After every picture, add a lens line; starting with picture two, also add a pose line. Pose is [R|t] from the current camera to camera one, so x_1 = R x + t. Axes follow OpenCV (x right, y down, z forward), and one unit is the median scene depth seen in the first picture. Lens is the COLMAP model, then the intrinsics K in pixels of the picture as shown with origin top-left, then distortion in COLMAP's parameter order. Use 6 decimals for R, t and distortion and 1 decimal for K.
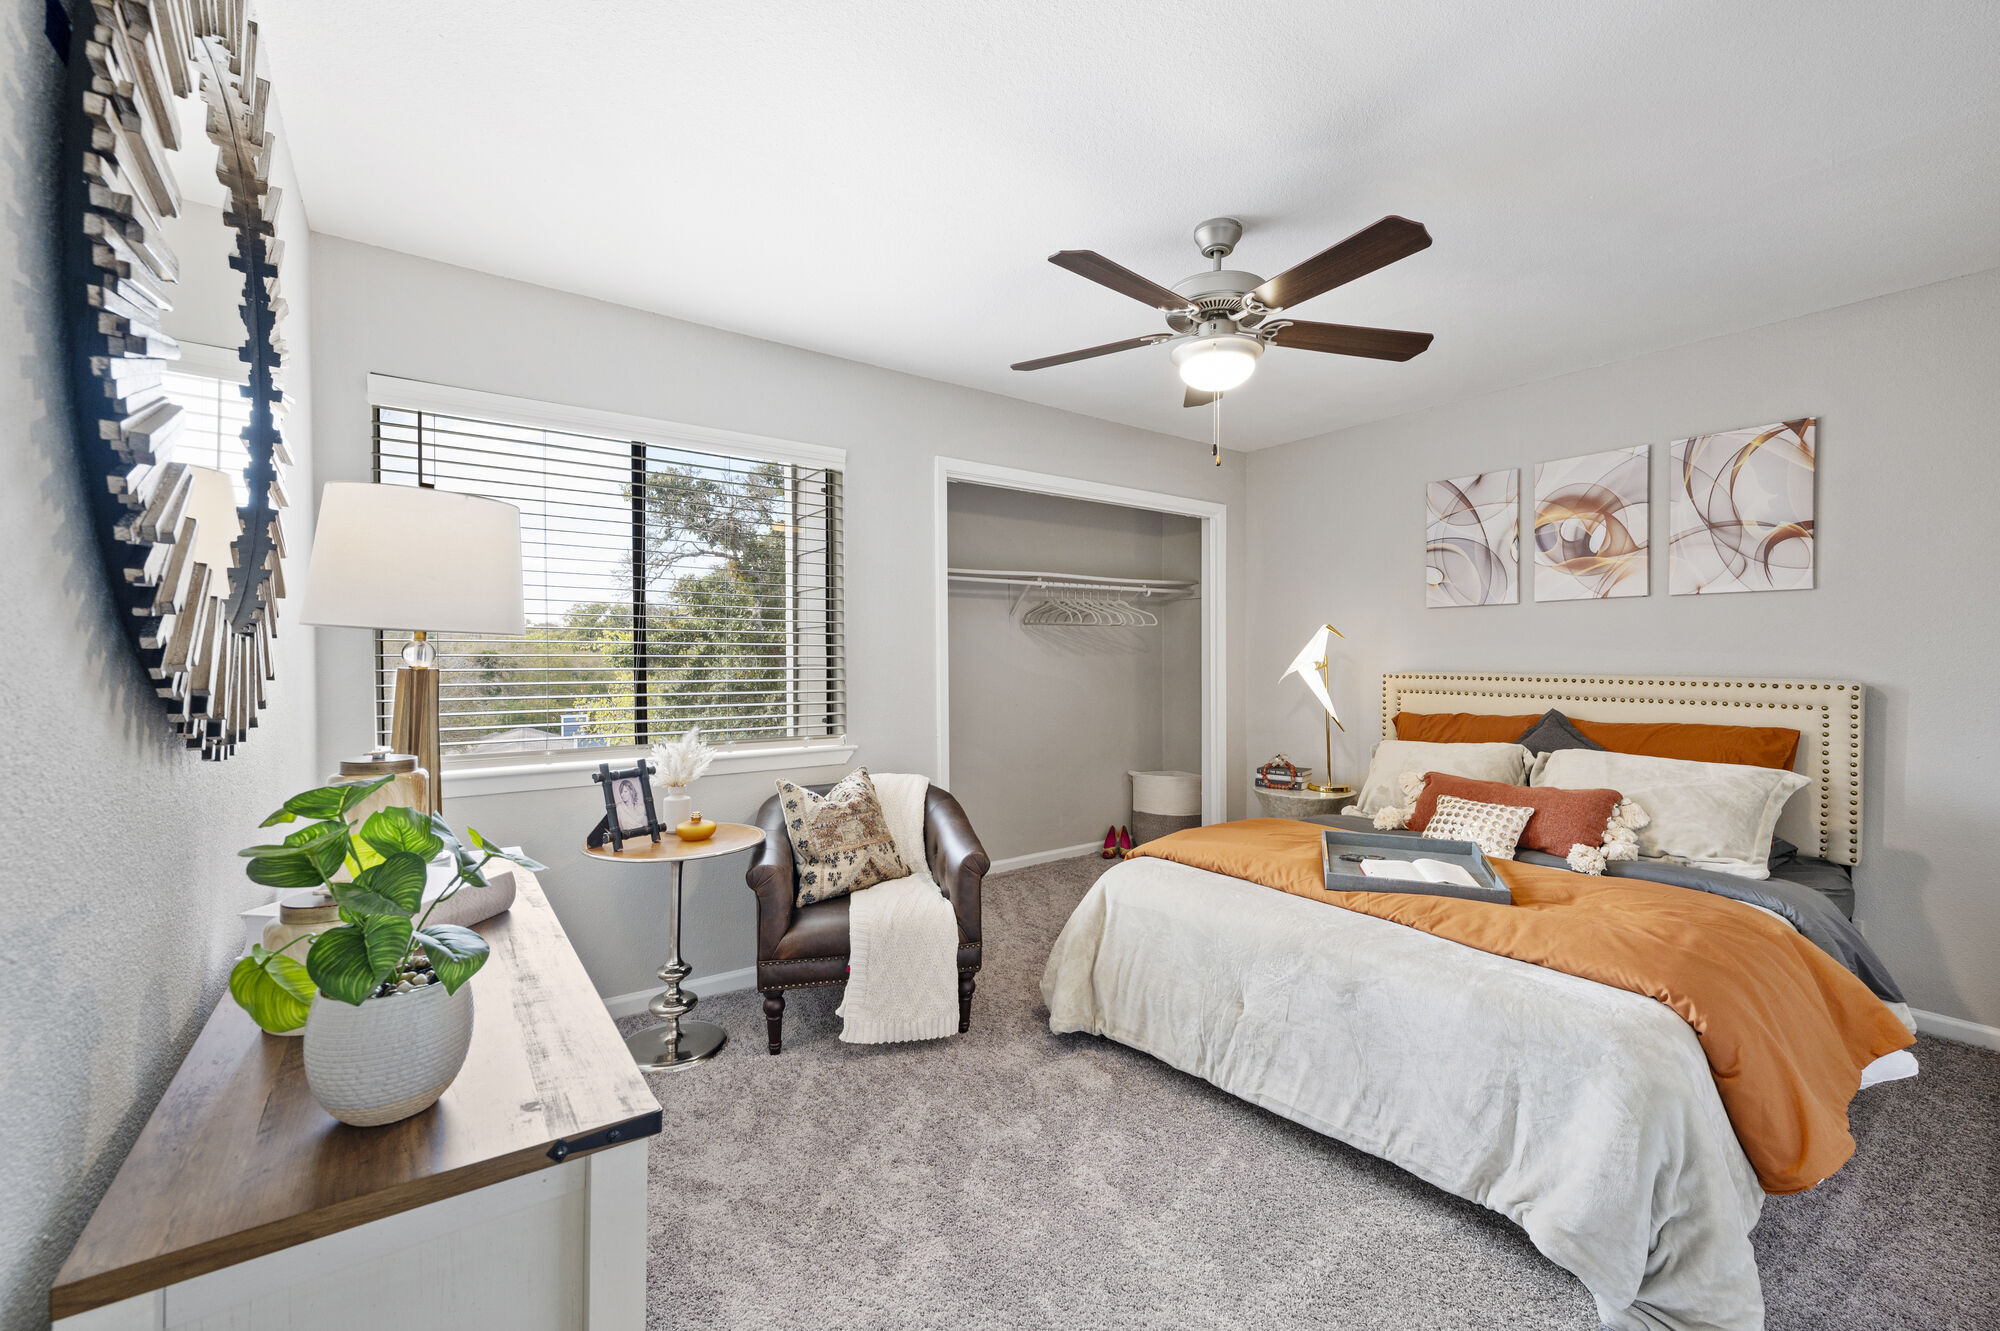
lens RADIAL K [[798.7, 0, 1003.8], [0, 798.7, 670.6], [0, 0, 1]] dist [-0.000107, -0.000092]
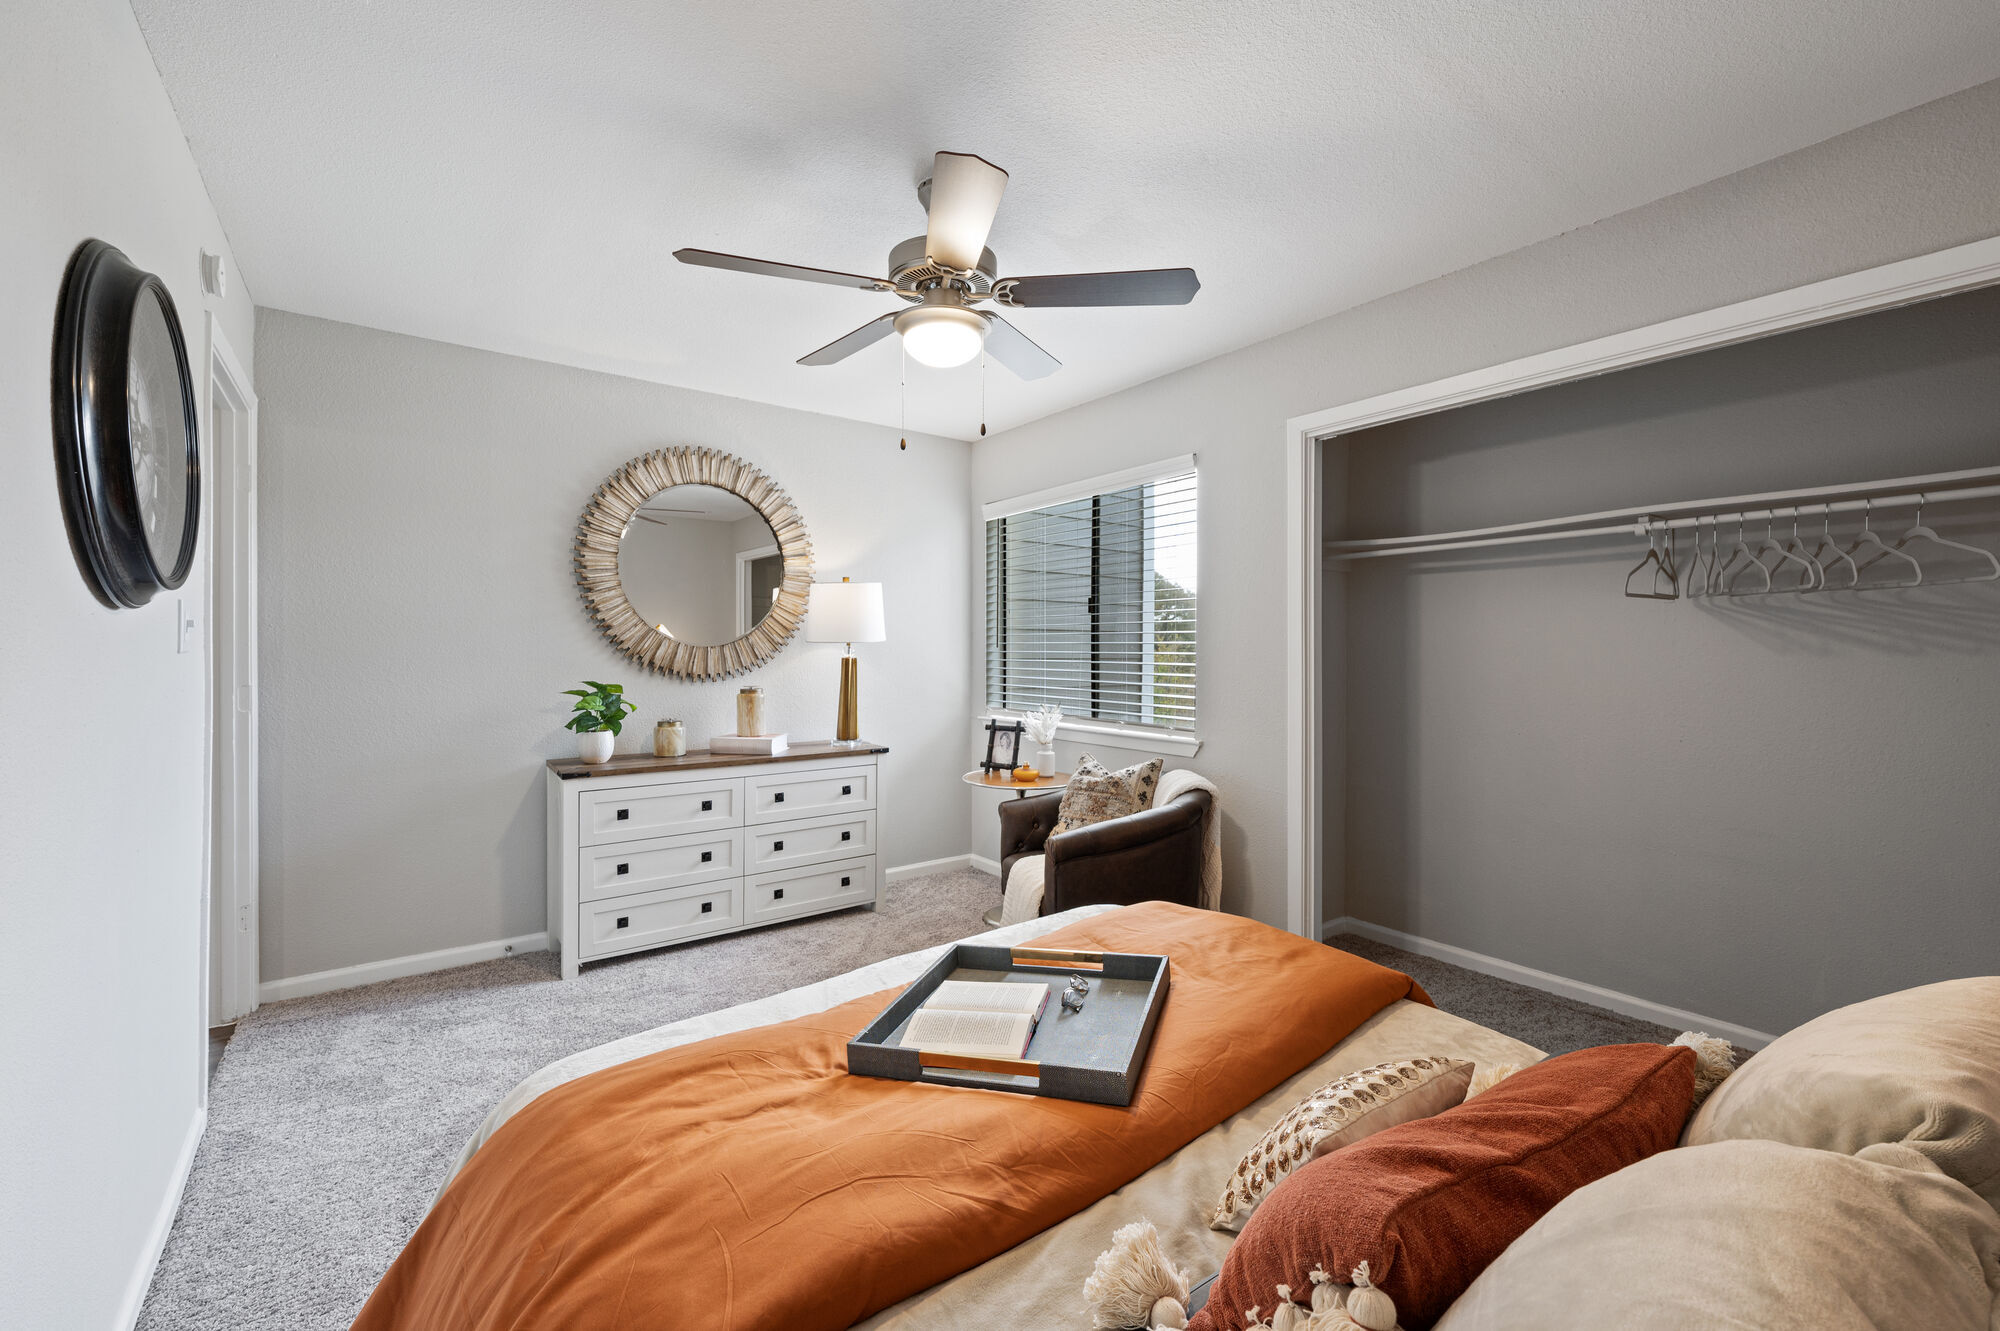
lens RADIAL K [[798.7, 0, 1003.8], [0, 798.7, 670.6], [0, 0, 1]] dist [-0.000107, -0.000092]
pose [[0.039824, 0.009676, -0.999160, 1.033842], [-0.032635, 0.999432, 0.008377, 0.006389], [0.998674, 0.032274, 0.040117, 0.908863]]
